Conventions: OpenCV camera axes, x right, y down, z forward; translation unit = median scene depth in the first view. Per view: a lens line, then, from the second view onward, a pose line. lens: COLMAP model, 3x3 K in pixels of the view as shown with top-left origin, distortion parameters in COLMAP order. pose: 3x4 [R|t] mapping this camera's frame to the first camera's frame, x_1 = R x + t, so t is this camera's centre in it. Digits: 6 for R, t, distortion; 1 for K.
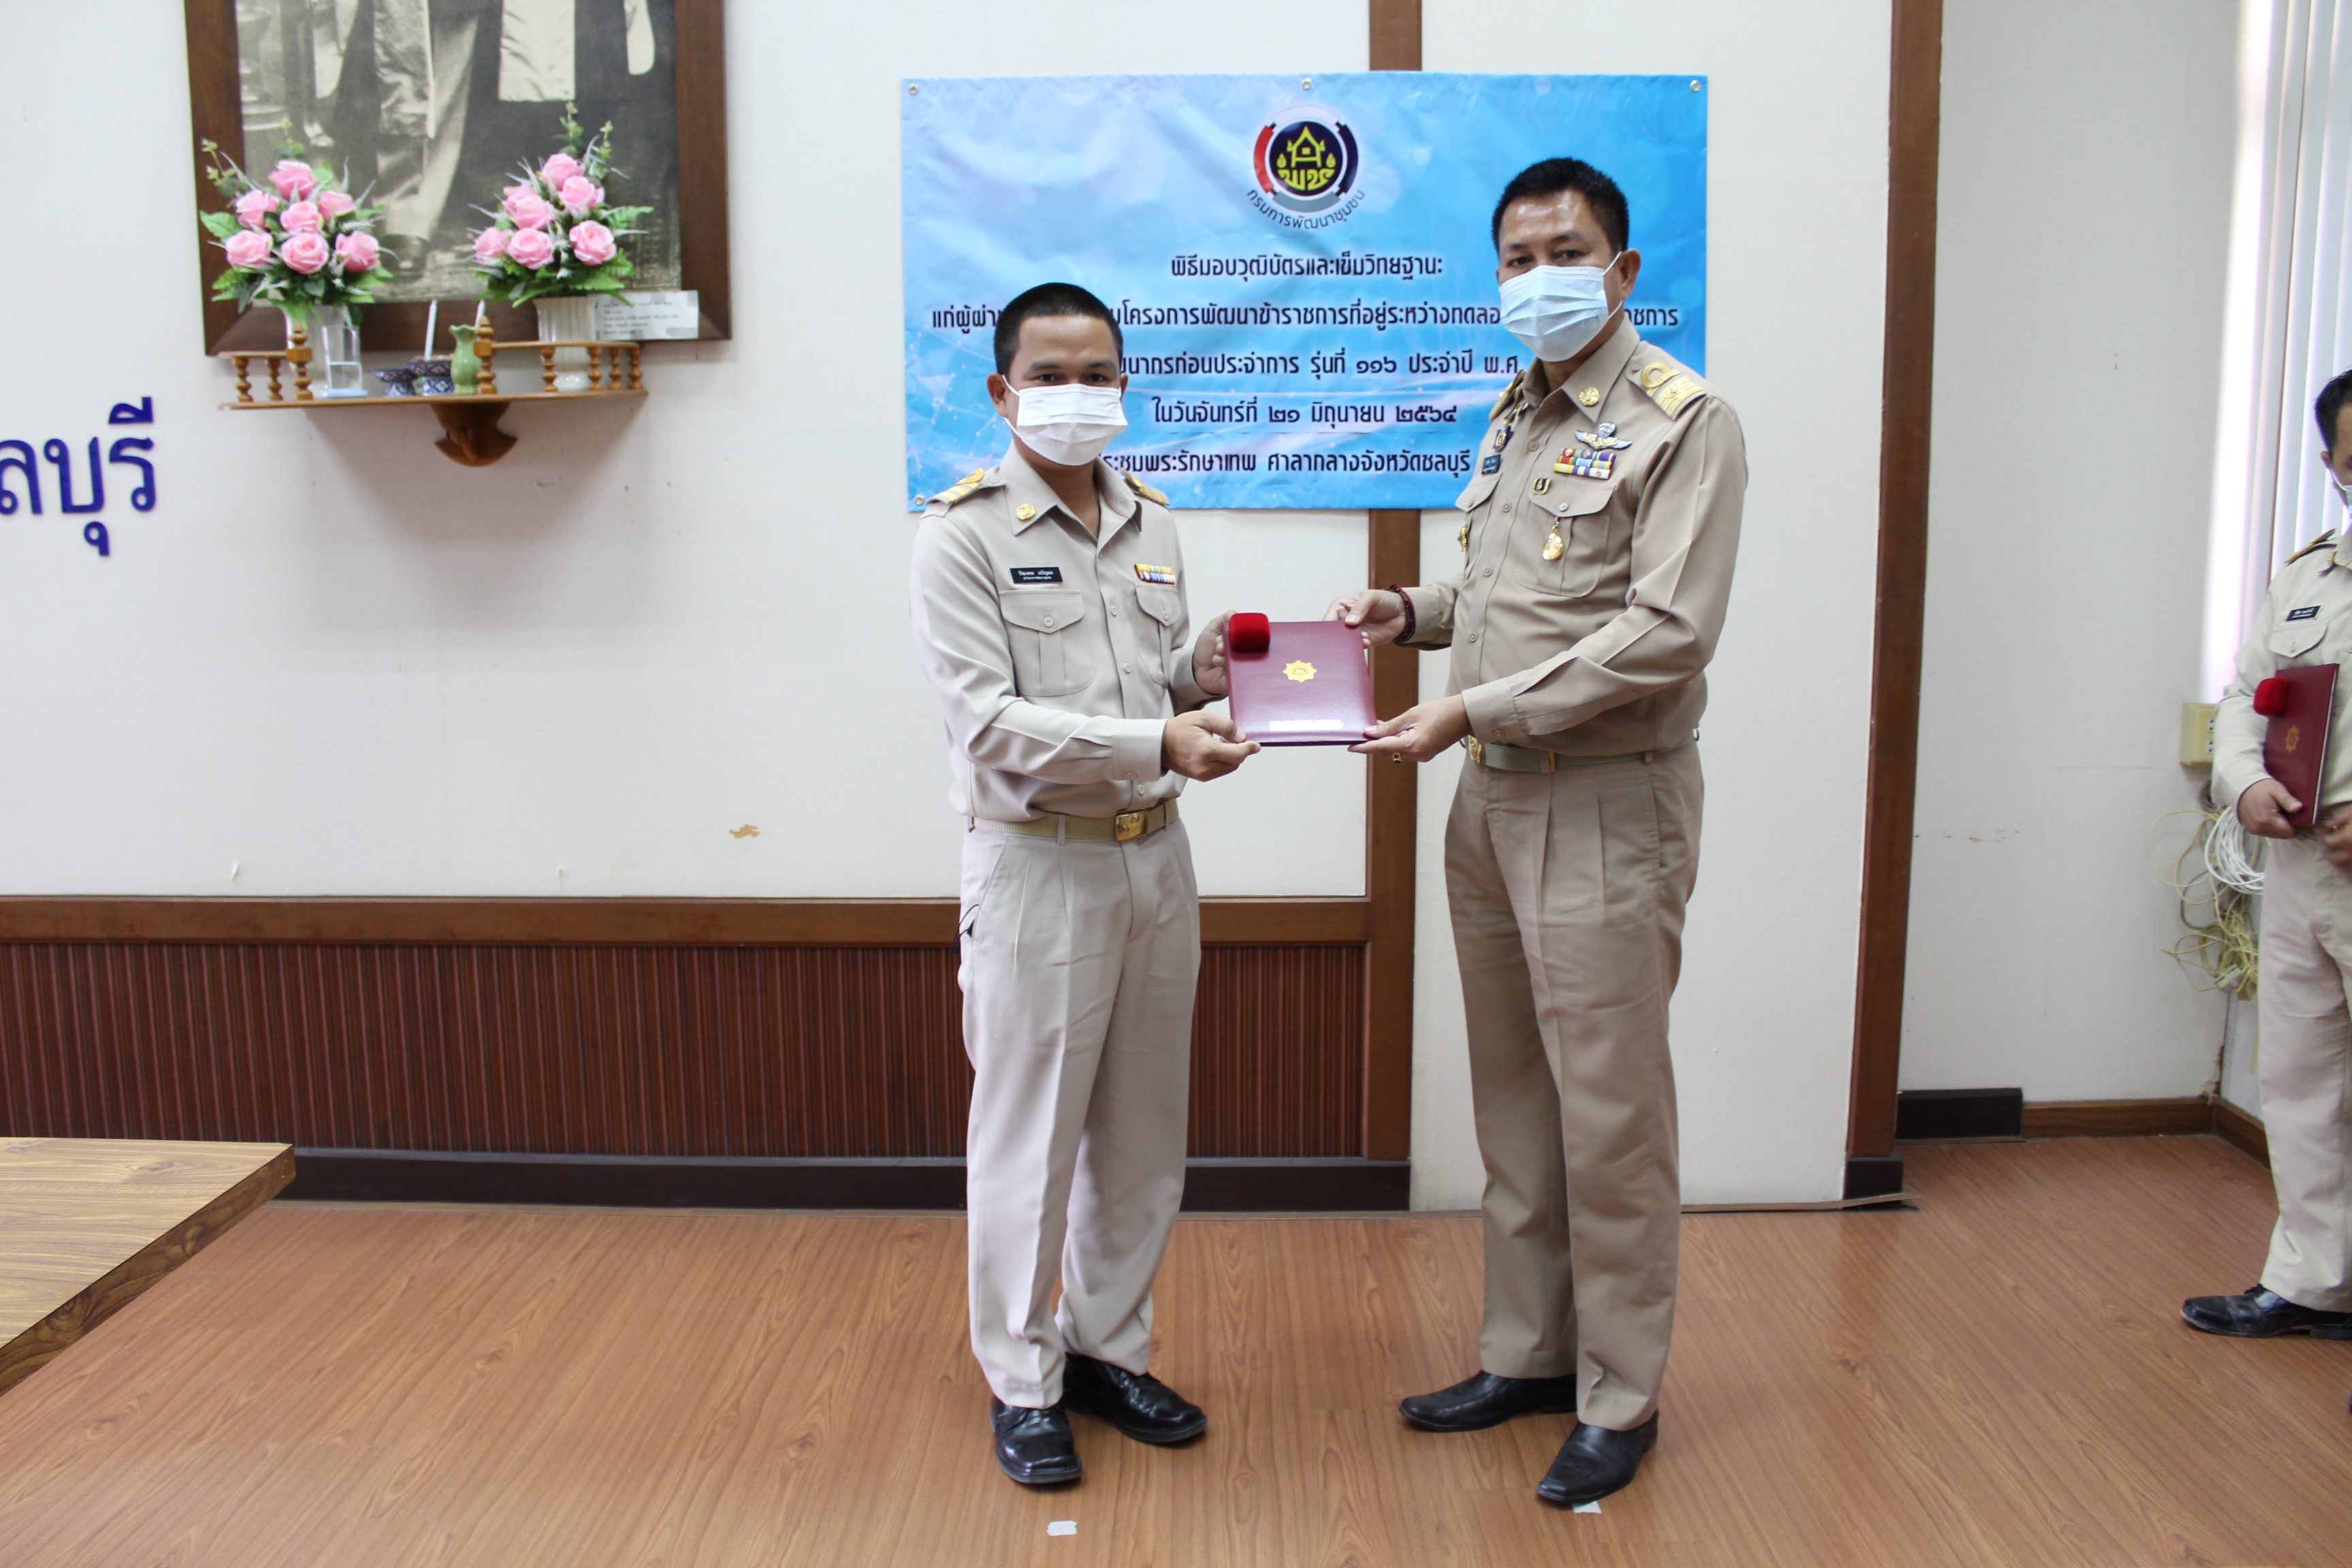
lens RADIAL K [[2011.9, 0, 1174.7], [0, 2011.9, 787.2], [0, 0, 1]] dist [-0.167470, 0.147543]
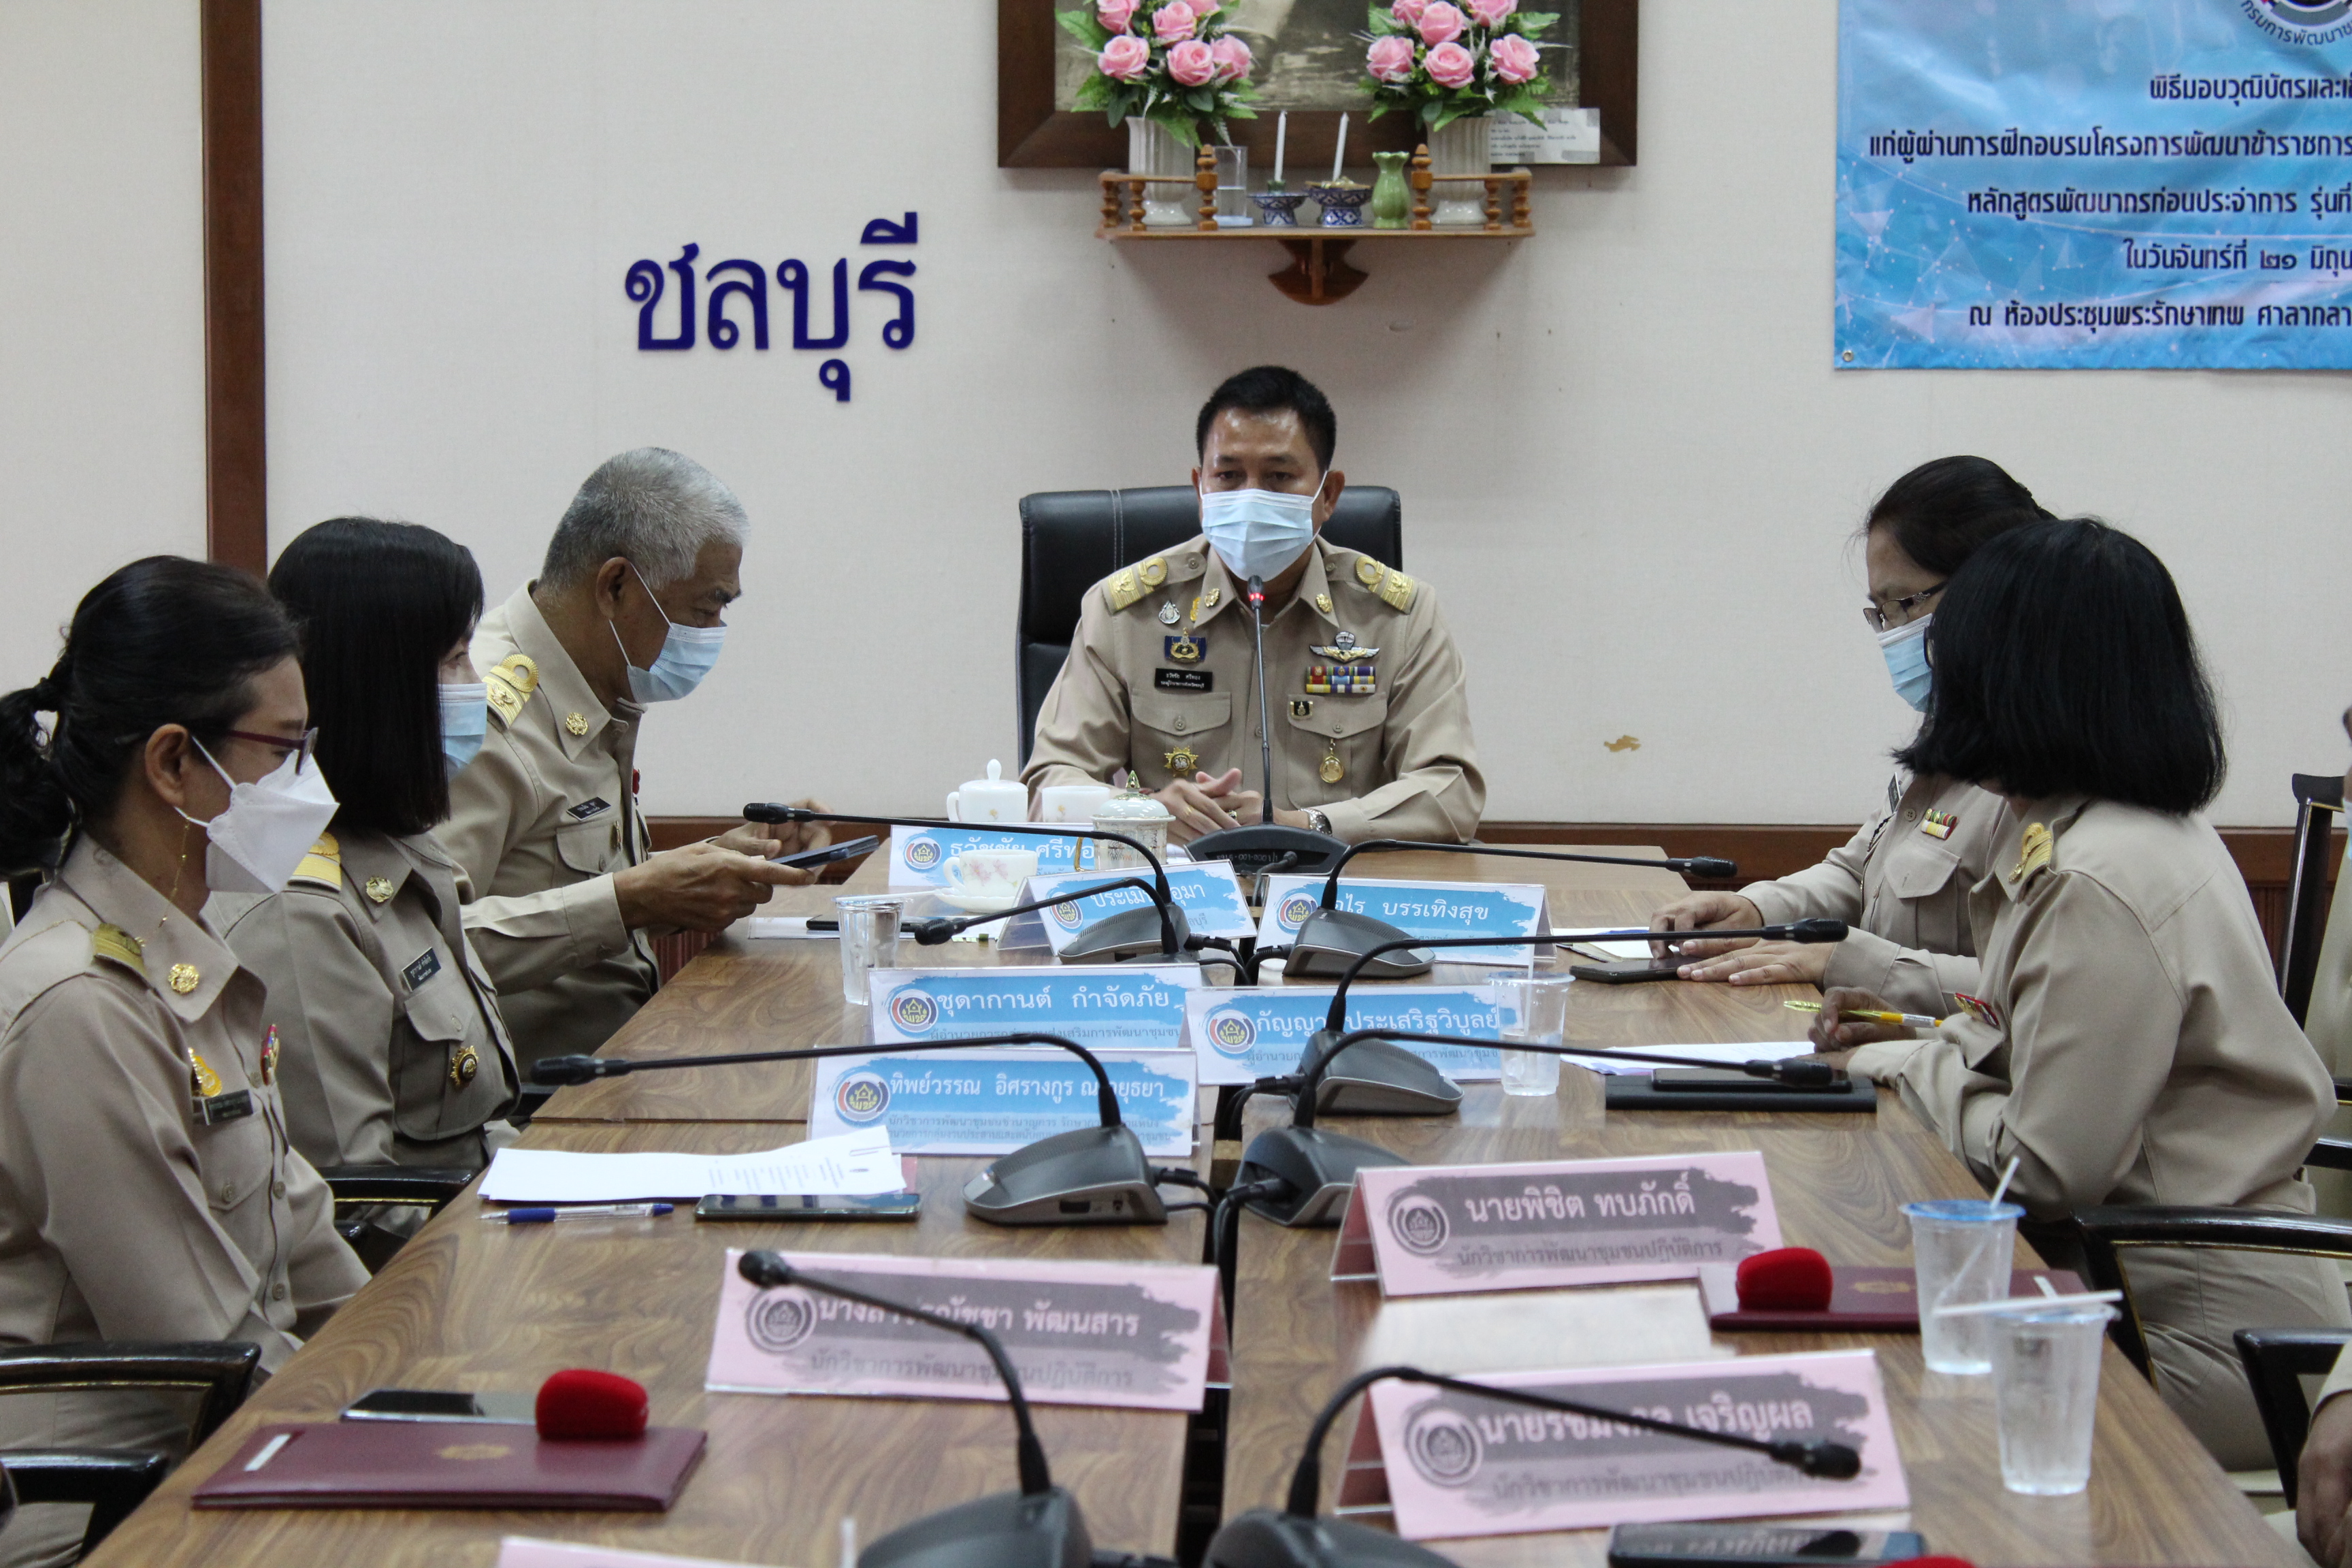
lens RADIAL K [[5945.0, 0, 1171.6], [0, 5945.0, 780.6], [0, 0, 1]] dist [0.130960, 0.000000]
pose [[0.999921, 0.010723, -0.006564, -0.407318], [-0.011151, 0.997545, -0.069142, 0.223505], [0.005807, 0.069209, 0.997585, -1.575938]]
